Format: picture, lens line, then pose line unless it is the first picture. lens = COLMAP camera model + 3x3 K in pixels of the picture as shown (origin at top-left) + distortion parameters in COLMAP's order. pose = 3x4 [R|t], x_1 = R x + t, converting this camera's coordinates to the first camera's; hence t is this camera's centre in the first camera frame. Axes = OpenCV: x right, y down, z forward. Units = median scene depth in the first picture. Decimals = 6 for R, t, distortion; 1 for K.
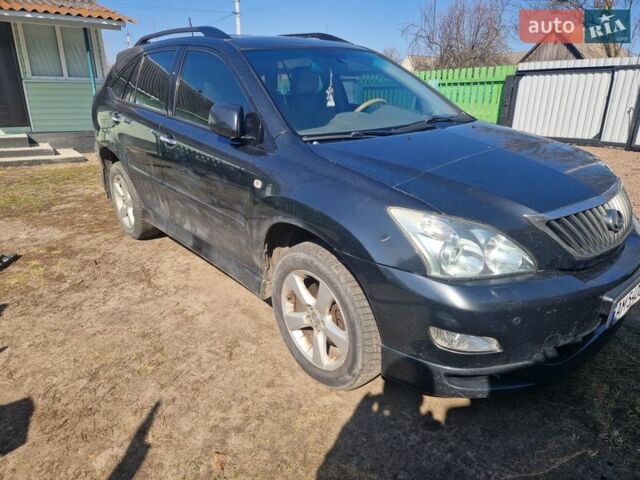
lens RADIAL K [[453.5, 0, 320.8], [0, 453.5, 251.2], [0, 0, 1]] dist [0.033653, -0.001729]
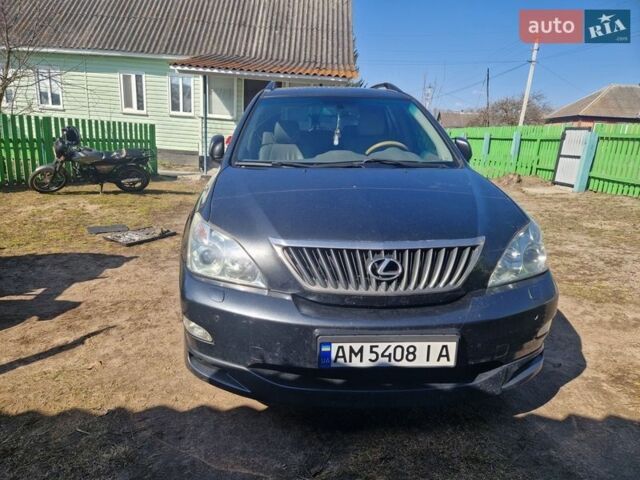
lens RADIAL K [[460.1, 0, 307.4], [0, 460.1, 241.4], [0, 0, 1]] dist [0.024692, -0.003901]
pose [[0.773887, 0.186313, -0.605298, 0.709001], [-0.254866, 0.966561, -0.028340, -0.035921], [0.579777, 0.176202, 0.795494, 0.091036]]
